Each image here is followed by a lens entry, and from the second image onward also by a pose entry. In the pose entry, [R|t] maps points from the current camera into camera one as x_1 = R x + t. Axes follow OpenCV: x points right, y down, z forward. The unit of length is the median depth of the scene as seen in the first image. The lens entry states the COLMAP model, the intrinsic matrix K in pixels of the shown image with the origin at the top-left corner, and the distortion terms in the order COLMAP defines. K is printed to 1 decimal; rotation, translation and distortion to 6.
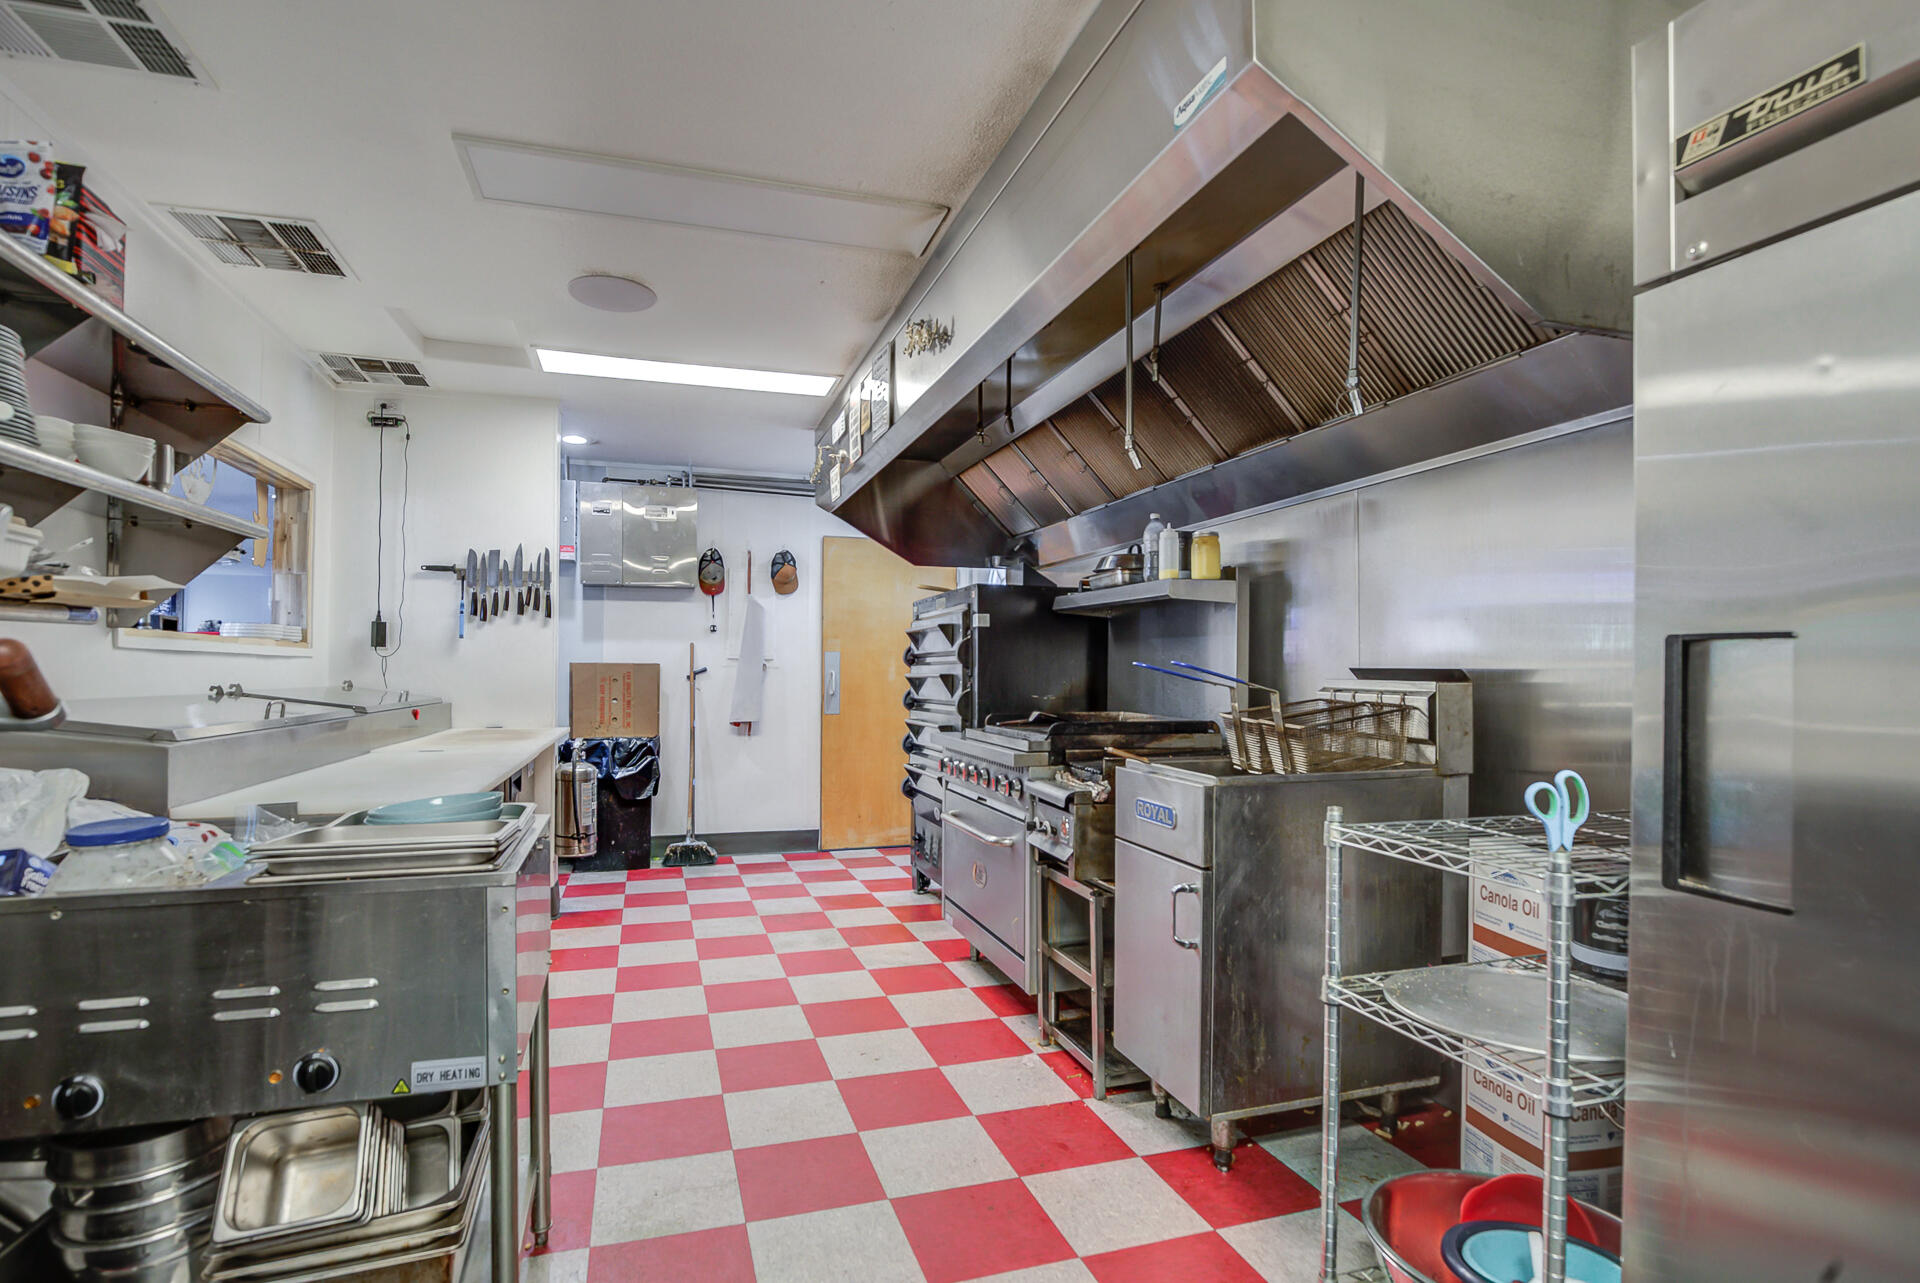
lens RADIAL K [[901.5, 0, 956.7], [0, 901.5, 658.2], [0, 0, 1]] dist [-0.025765, 0.001161]
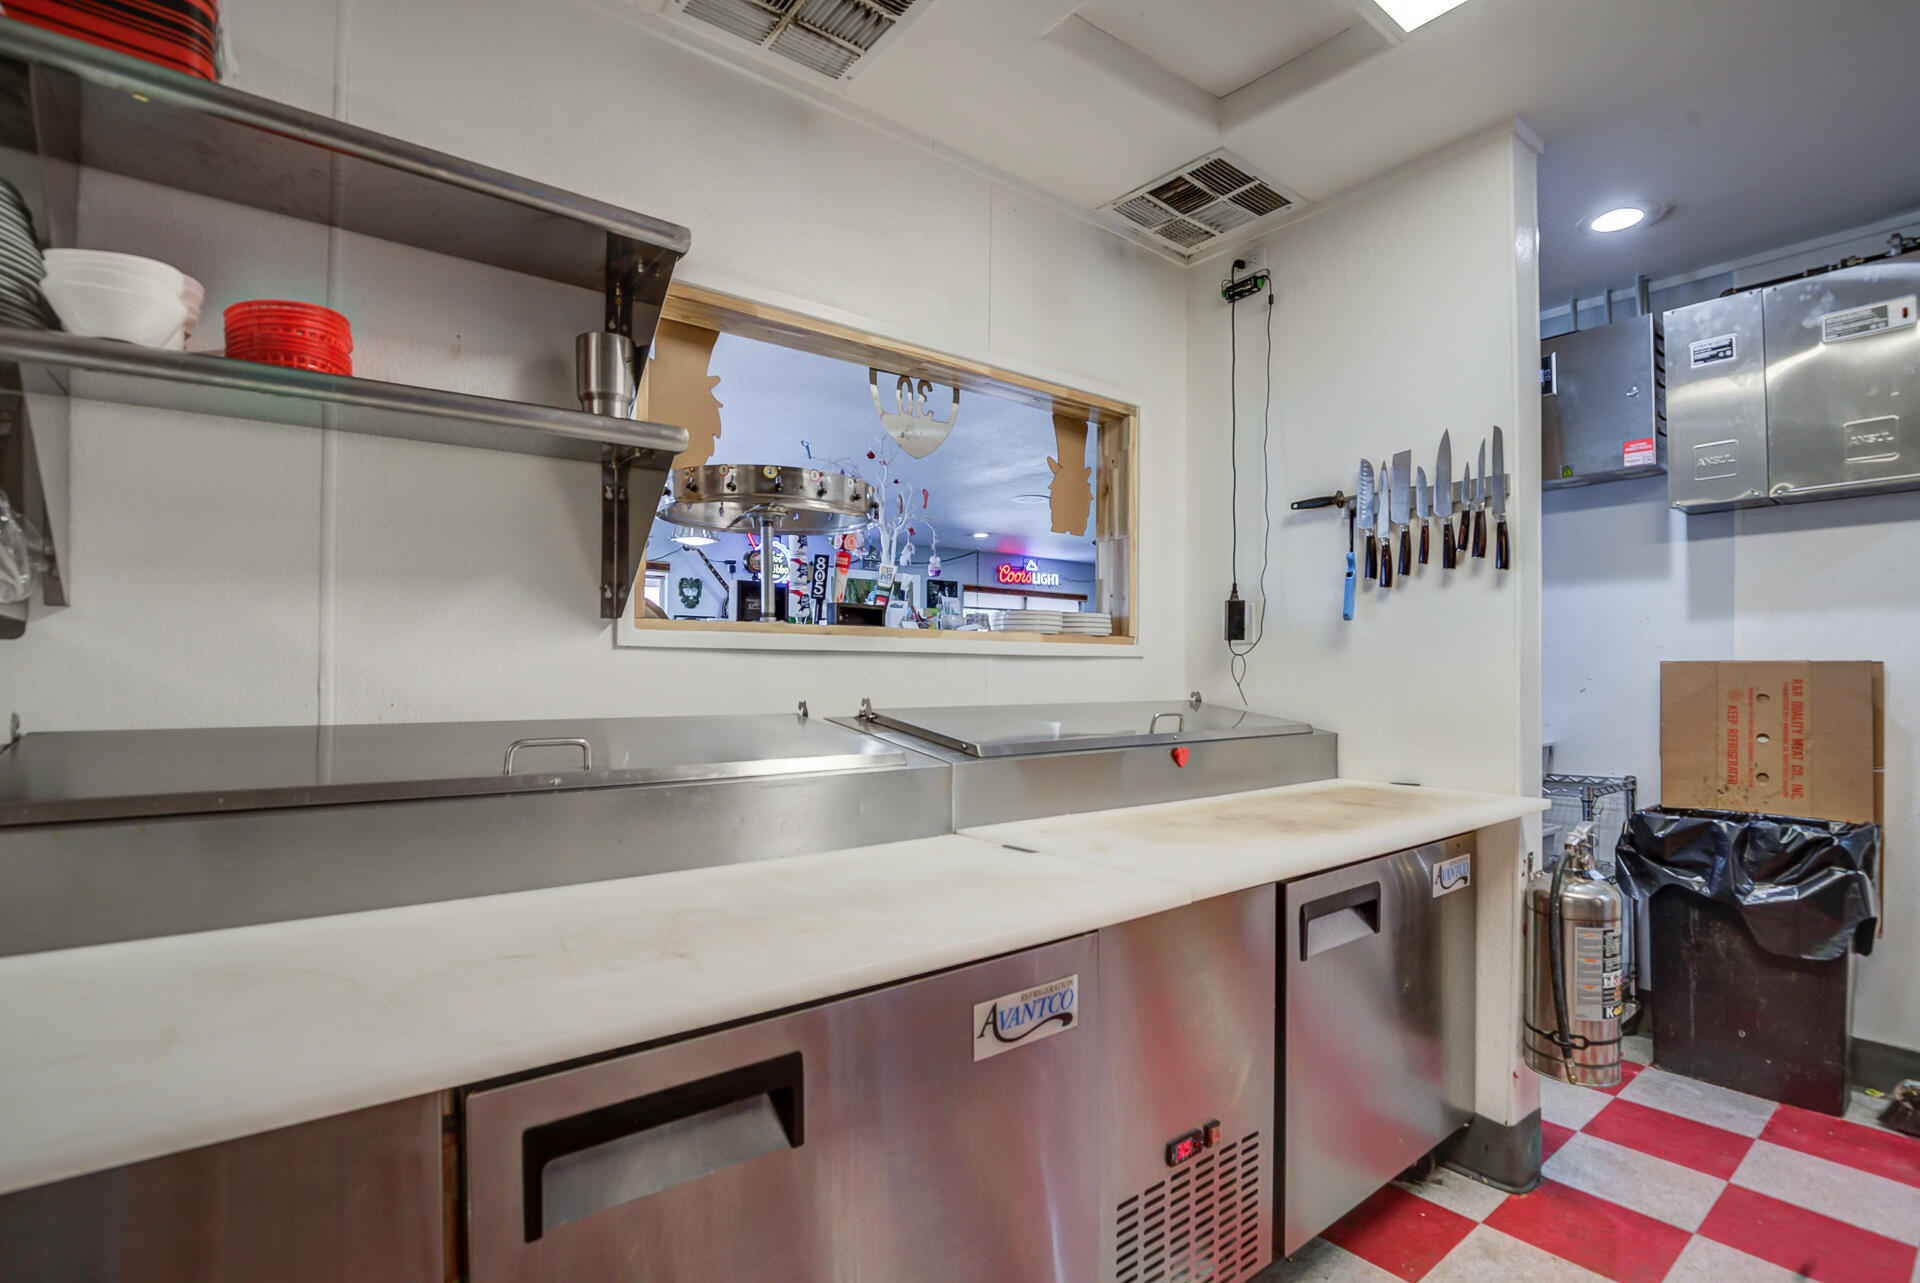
lens RADIAL K [[901.5, 0, 956.7], [0, 901.5, 658.2], [0, 0, 1]] dist [-0.025765, 0.001161]
pose [[0.345774, -0.011614, -0.938246, -0.106207], [0.011228, 0.999903, -0.008239, 0.003637], [0.938250, -0.007686, 0.345871, 0.559011]]
